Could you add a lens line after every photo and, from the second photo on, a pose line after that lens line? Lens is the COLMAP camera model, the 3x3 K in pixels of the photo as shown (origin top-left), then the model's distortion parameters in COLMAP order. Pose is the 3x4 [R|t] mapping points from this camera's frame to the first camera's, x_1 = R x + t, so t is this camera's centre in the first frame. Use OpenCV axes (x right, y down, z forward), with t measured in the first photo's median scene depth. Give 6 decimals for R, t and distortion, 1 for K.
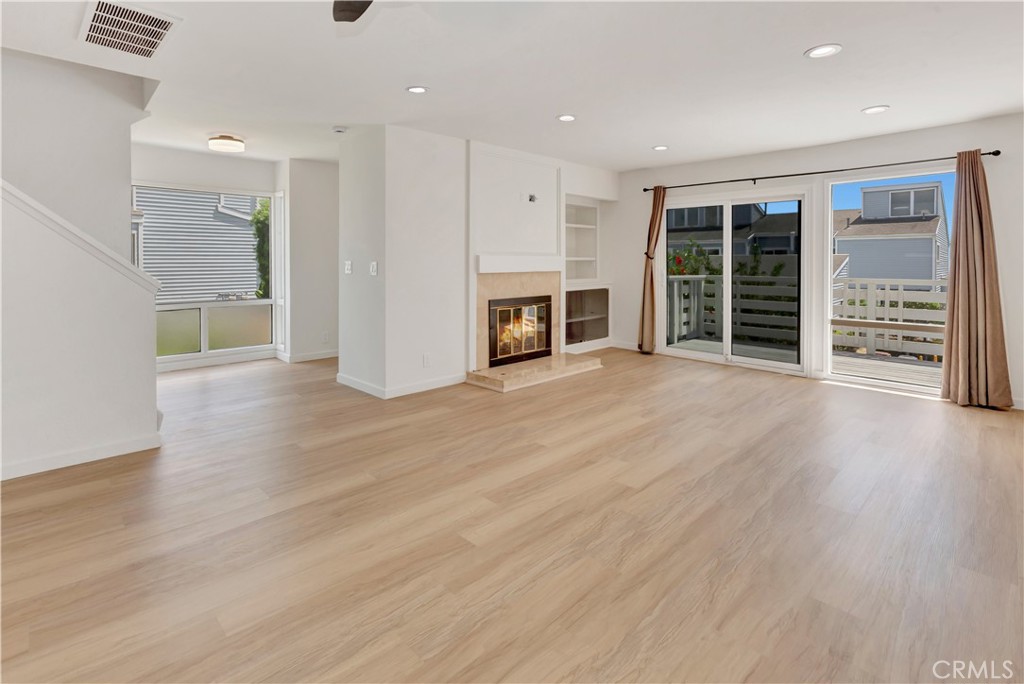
lens RADIAL K [[487.2, 0, 511.3], [0, 487.2, 319.0], [0, 0, 1]] dist [-0.000053, -0.000011]
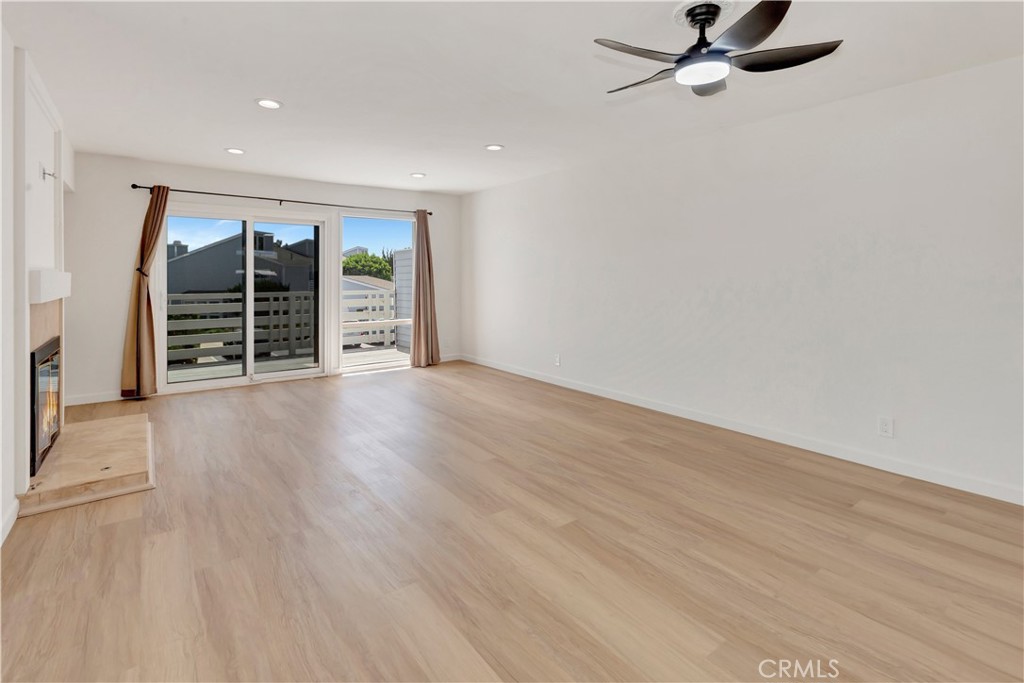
lens RADIAL K [[479.7, 0, 512.0], [0, 479.7, 341.5], [0, 0, 1]] dist [0.001077, 0.000106]
pose [[0.140661, -0.136241, 0.980639, -0.599640], [0.115881, 0.985944, 0.120357, -0.066271], [-0.983253, 0.096708, 0.154471, 0.464108]]
